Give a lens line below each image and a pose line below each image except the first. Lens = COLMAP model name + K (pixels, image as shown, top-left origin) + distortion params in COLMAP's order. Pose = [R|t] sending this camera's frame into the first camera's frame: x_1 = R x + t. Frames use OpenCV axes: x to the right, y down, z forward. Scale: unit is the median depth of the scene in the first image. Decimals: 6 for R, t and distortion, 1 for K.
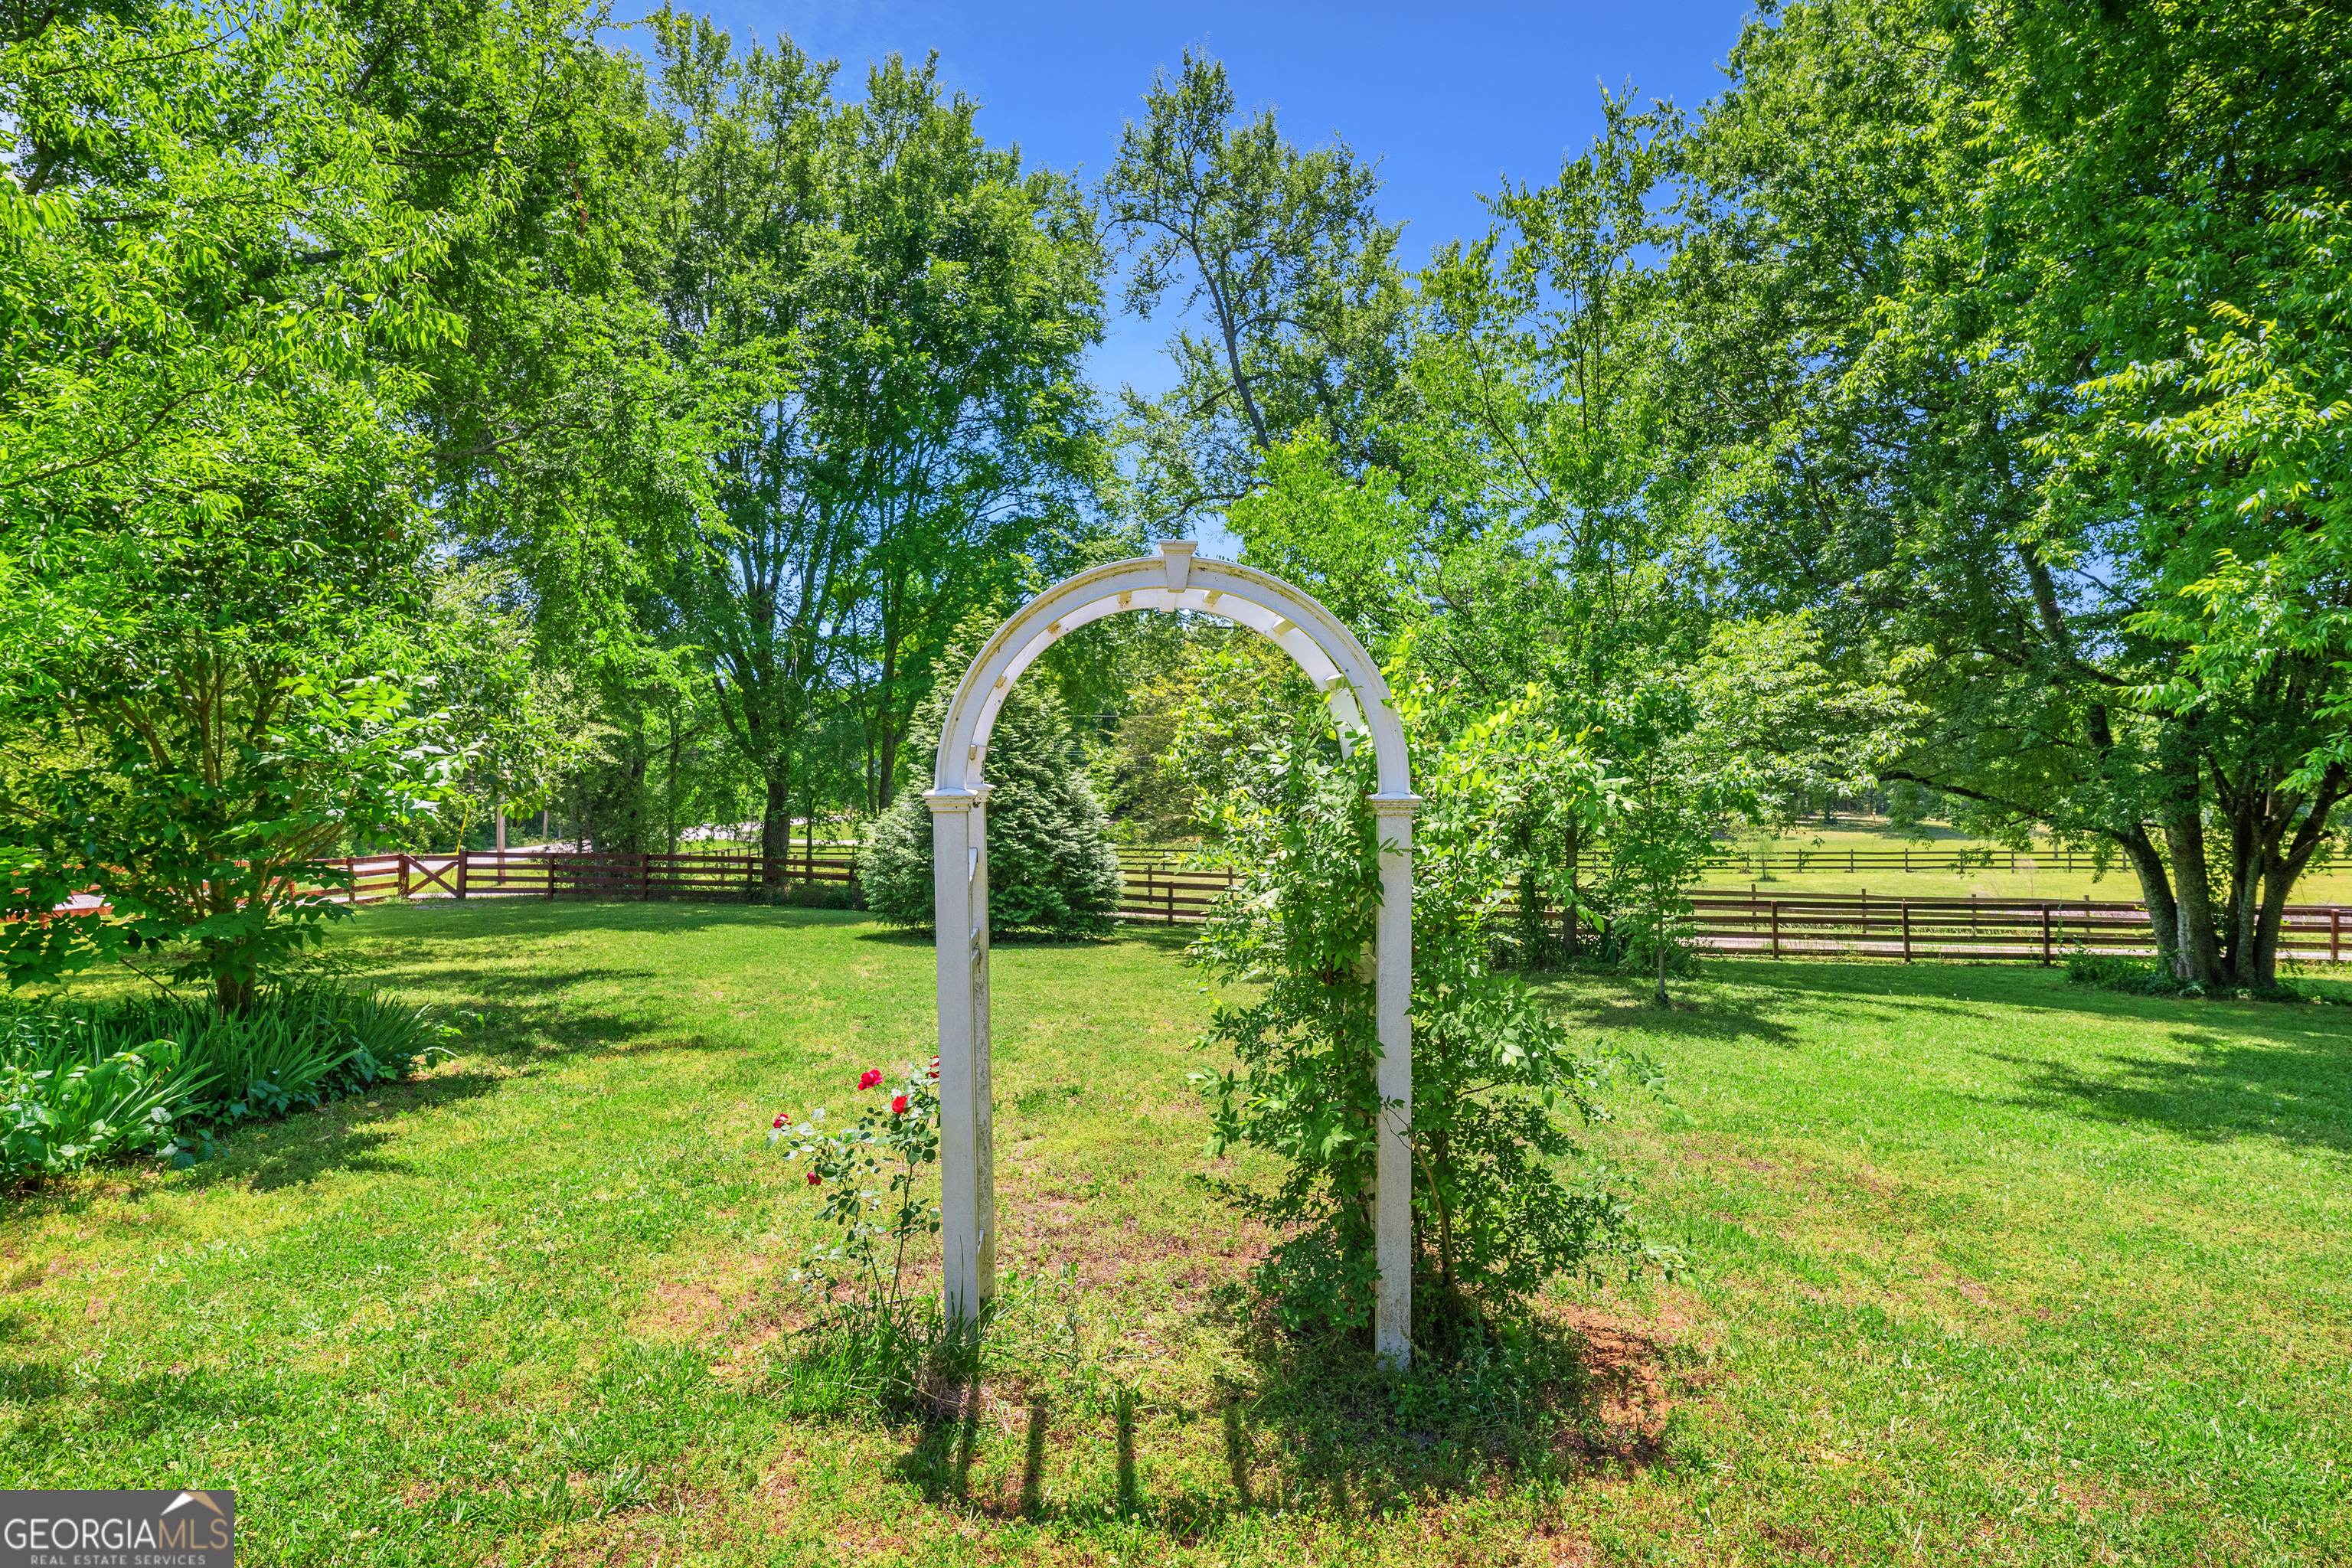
lens RADIAL K [[1425.8, 0, 1175.9], [0, 1425.8, 791.5], [0, 0, 1]] dist [-0.031455, -0.000126]
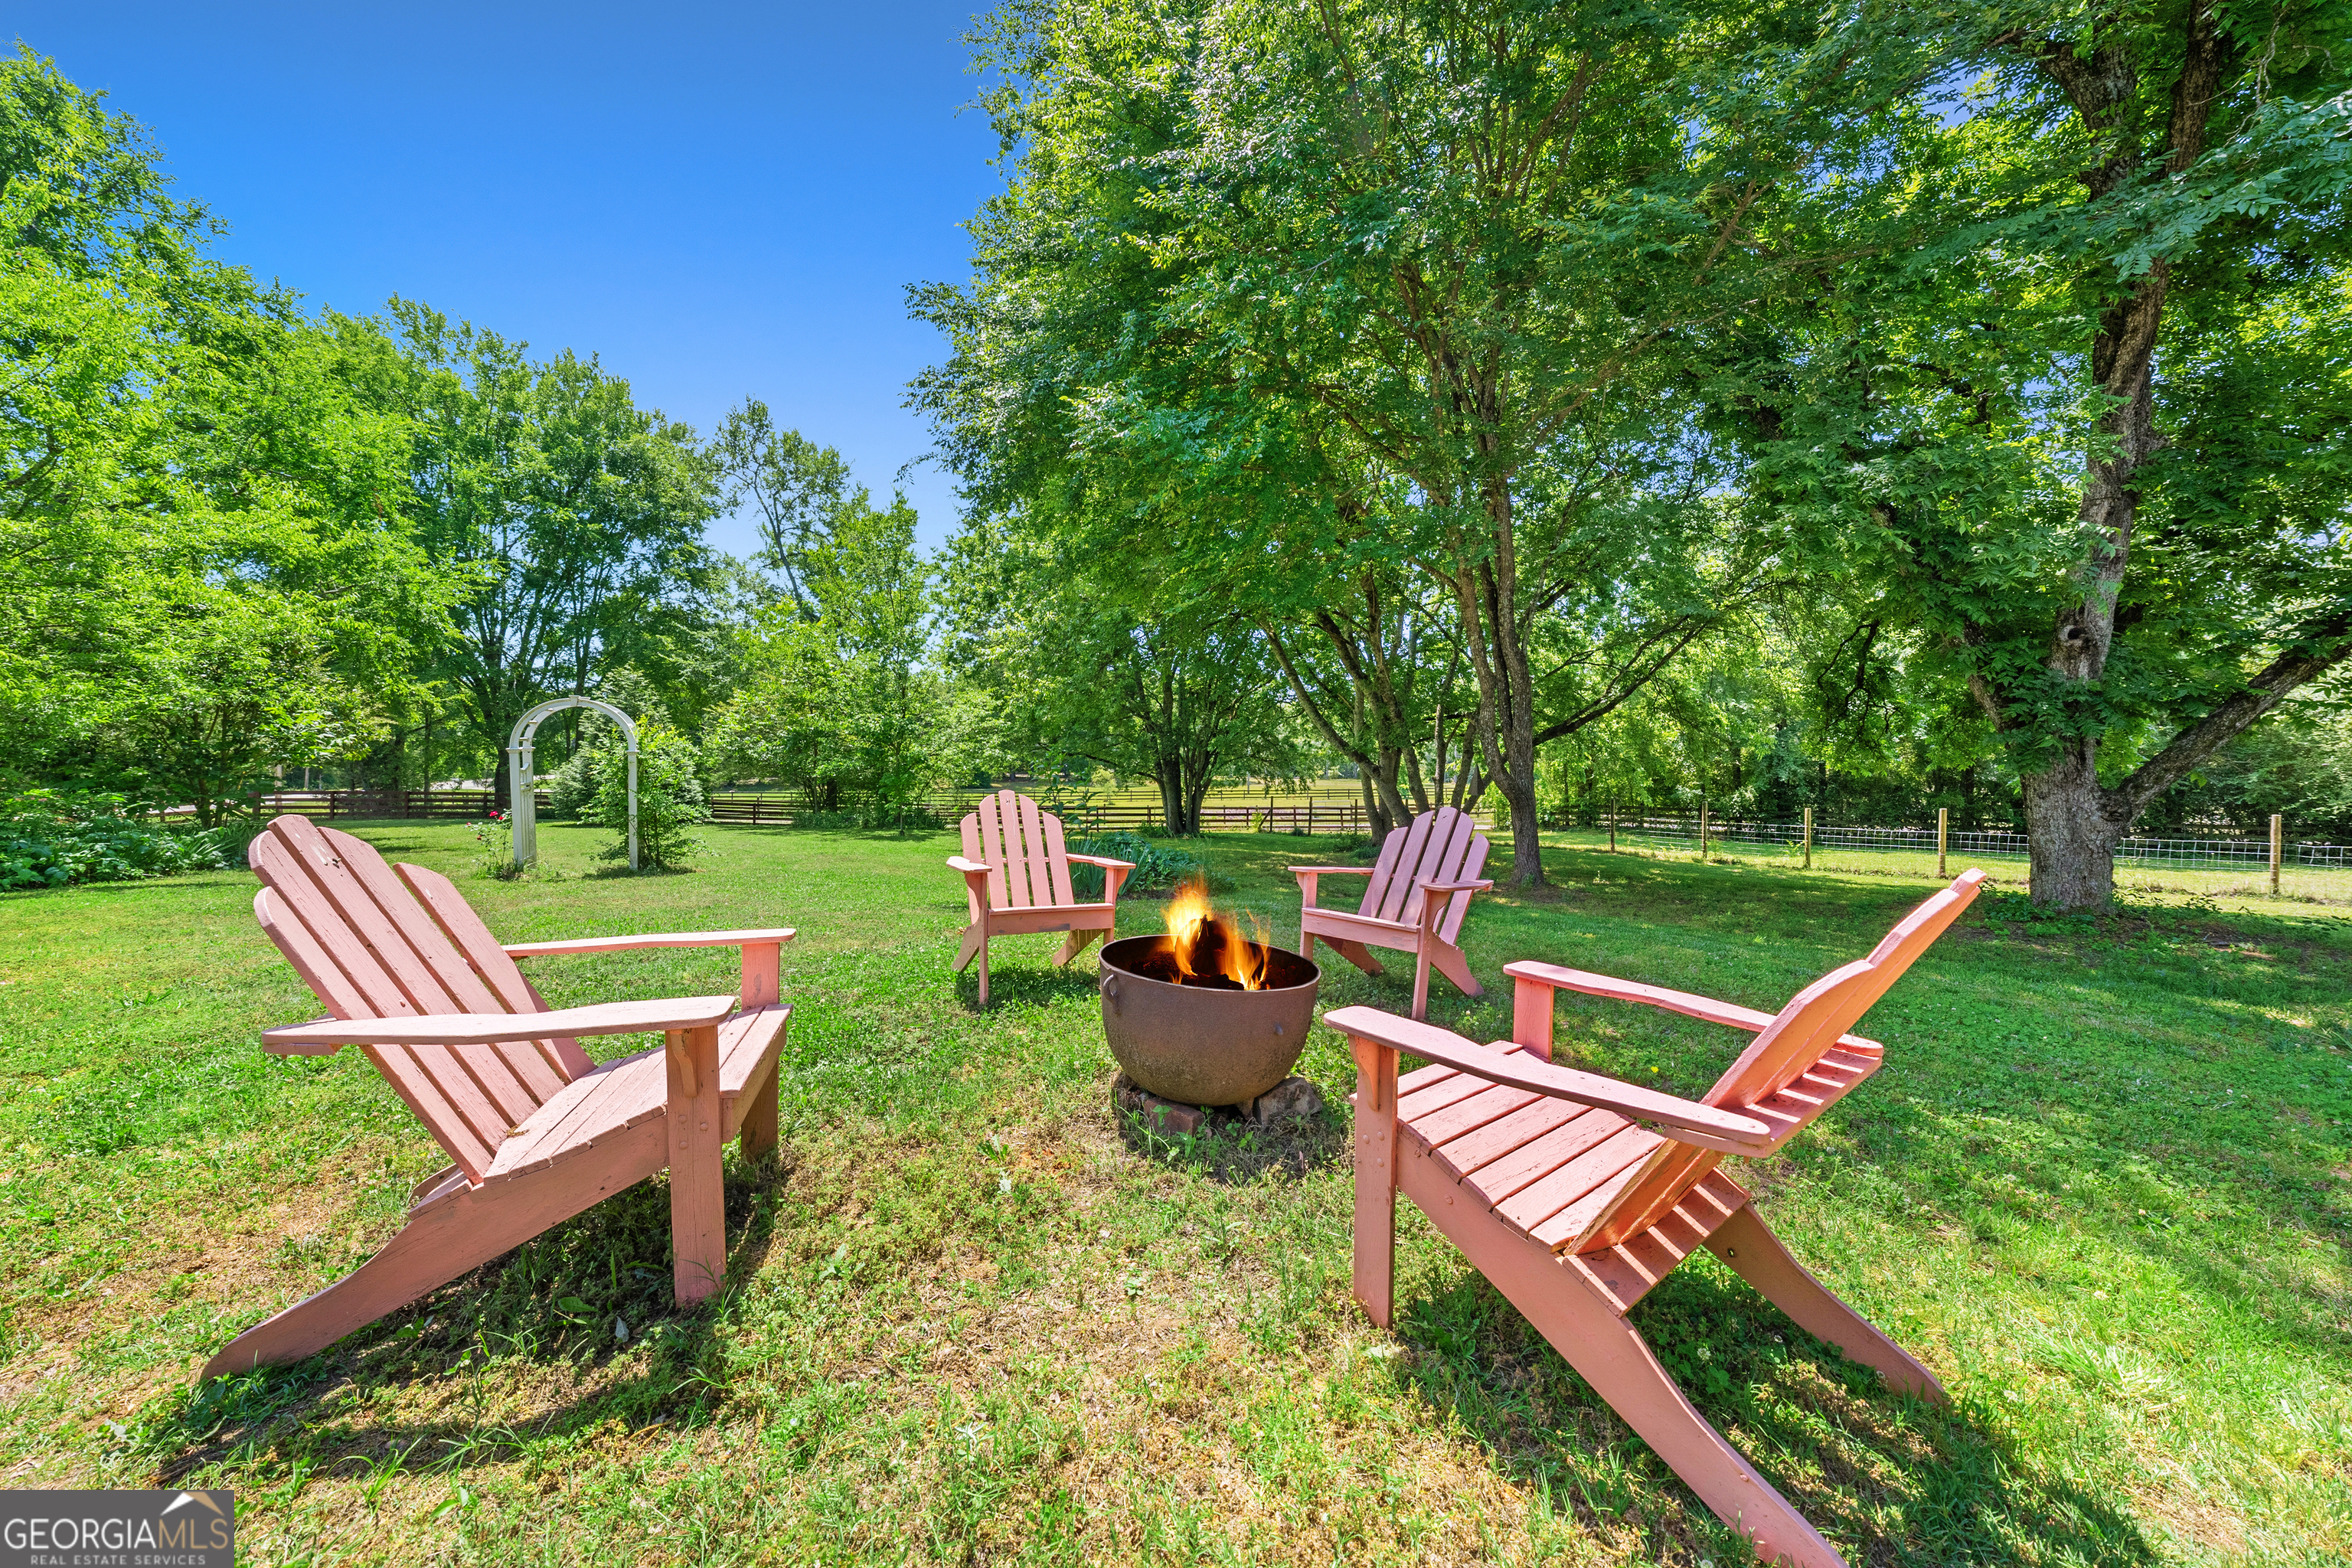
lens RADIAL K [[808.7, 0, 1177.6], [0, 808.7, 776.0], [0, 0, 1]] dist [0.001366, 0.000012]
pose [[0.917265, -0.000925, 0.398277, 0.088314], [-0.006266, 0.999840, 0.016754, 0.003741], [-0.398228, -0.017864, 0.917112, -0.260480]]
